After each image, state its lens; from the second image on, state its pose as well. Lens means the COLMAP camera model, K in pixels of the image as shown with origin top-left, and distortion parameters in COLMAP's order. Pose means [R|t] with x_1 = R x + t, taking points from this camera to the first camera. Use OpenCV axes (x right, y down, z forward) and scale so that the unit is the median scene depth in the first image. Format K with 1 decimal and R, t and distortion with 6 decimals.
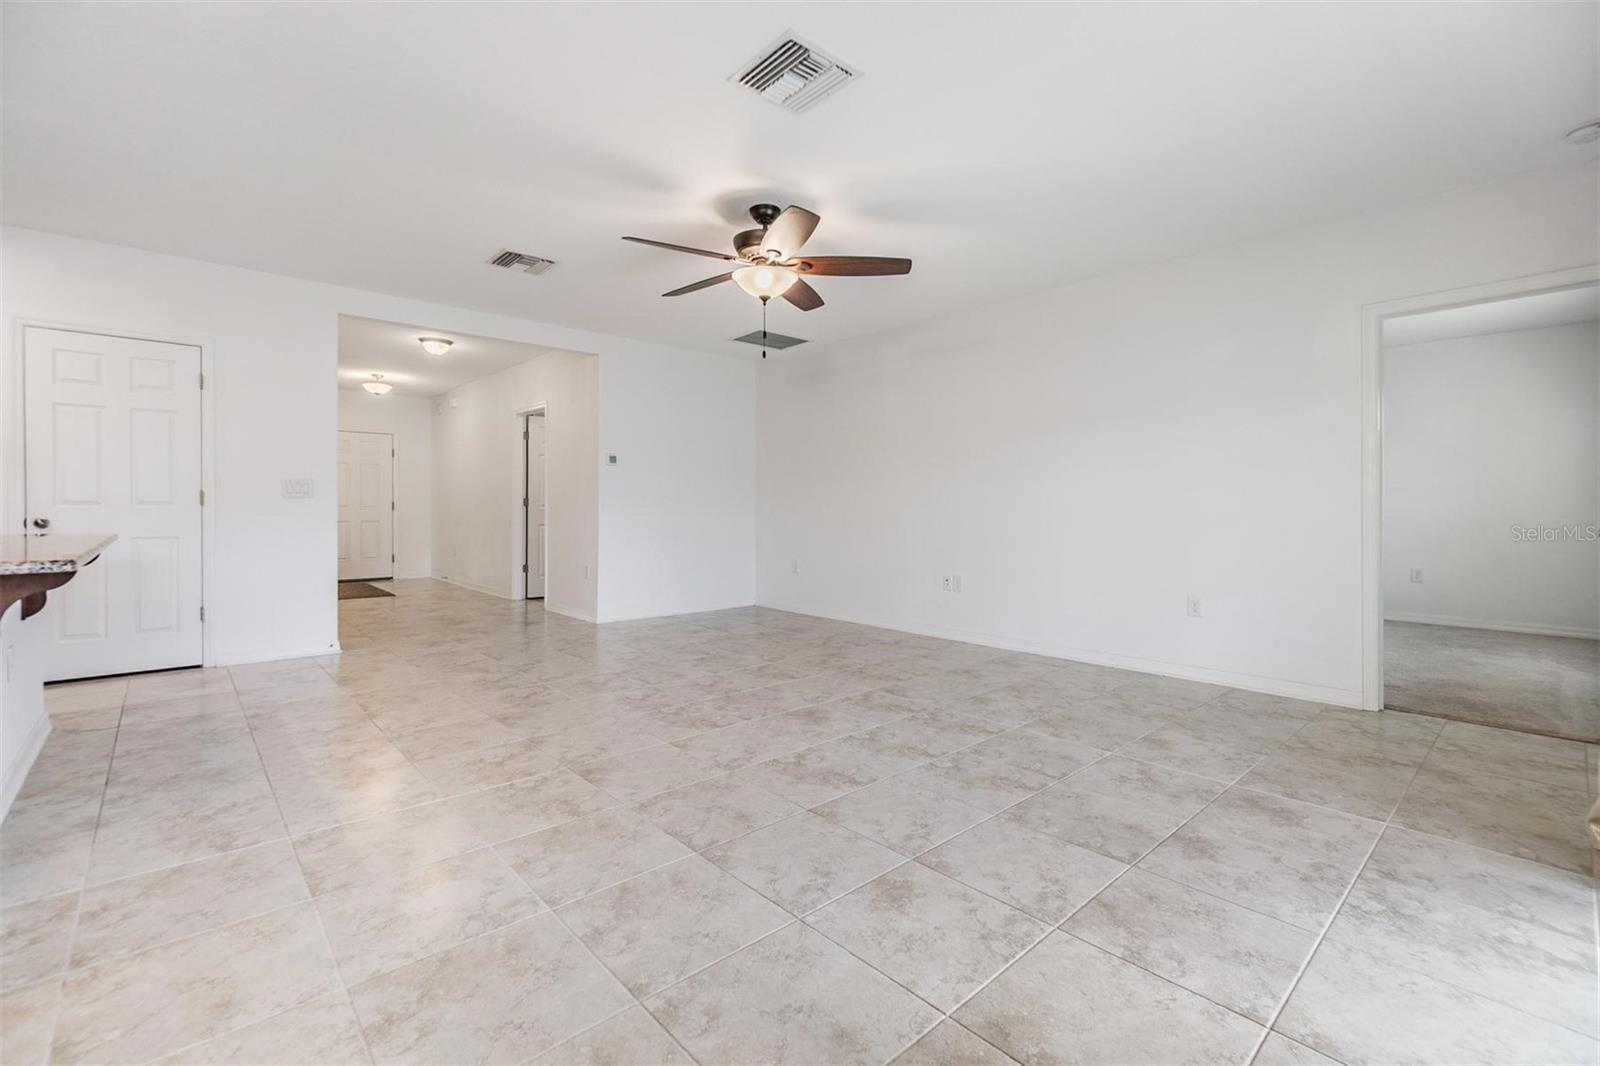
lens RADIAL K [[699.1, 0, 789.9], [0, 699.1, 507.1], [0, 0, 1]] dist [-0.001992, -0.000329]
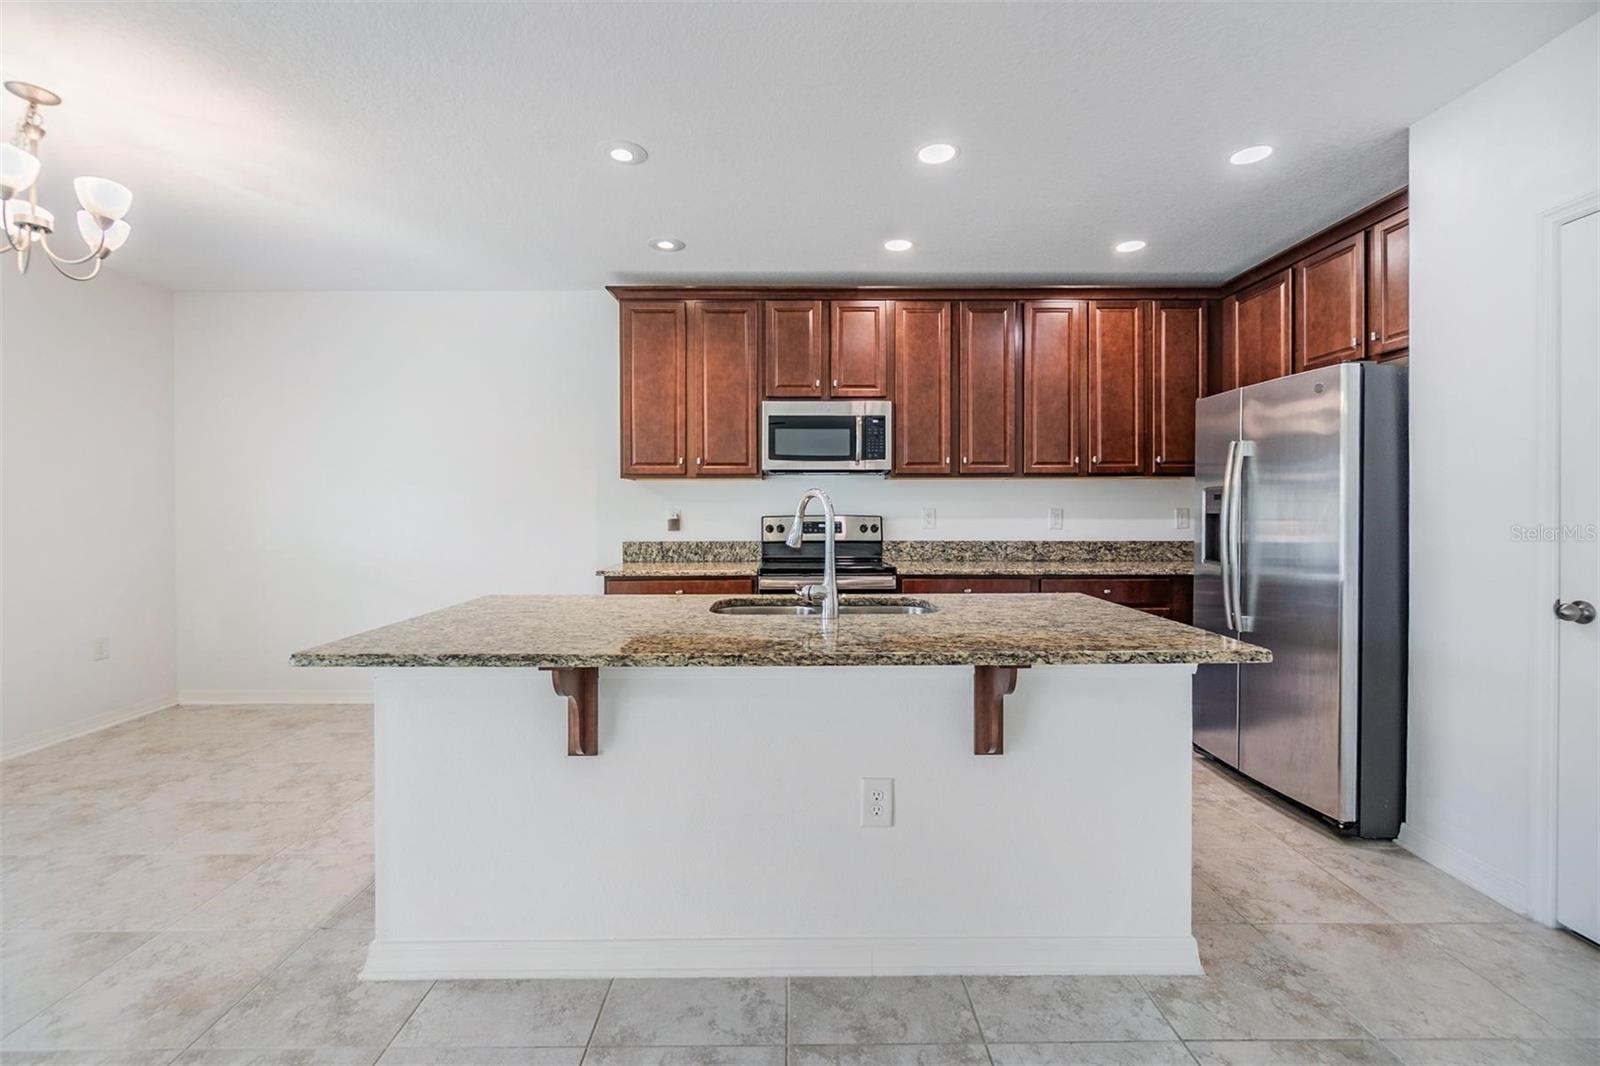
lens RADIAL K [[700.9, 0, 800.5], [0, 700.9, 513.7], [0, 0, 1]] dist [-0.002945, 0.000326]
pose [[-0.657493, 0.000313, -0.753460, -0.484388], [-0.000404, 1.000000, 0.000768, -0.072404], [0.753460, 0.000810, -0.657493, 1.334482]]
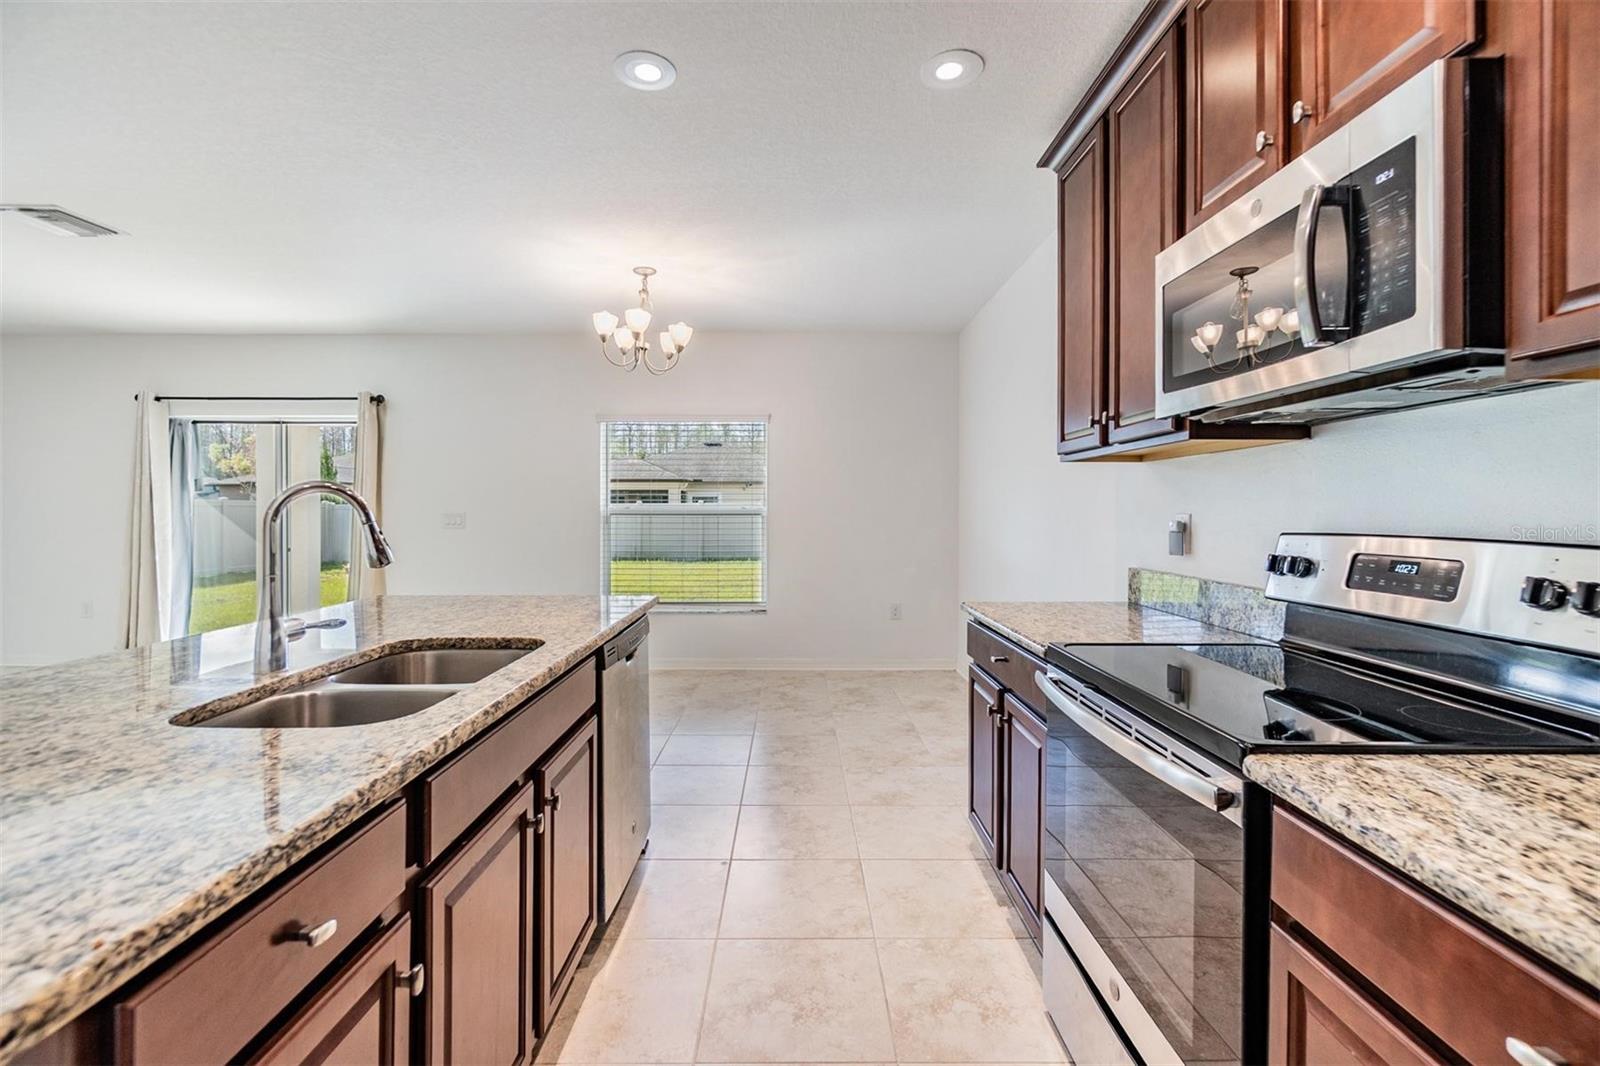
lens RADIAL K [[708.0, 0, 791.4], [0, 708.0, 507.4], [0, 0, 1]] dist [-0.000071, 0.000155]
pose [[-0.738932, -0.007236, 0.673742, -1.745459], [-0.010314, 0.999947, -0.000573, -0.082351], [-0.673701, -0.007372, -0.738967, 0.979123]]
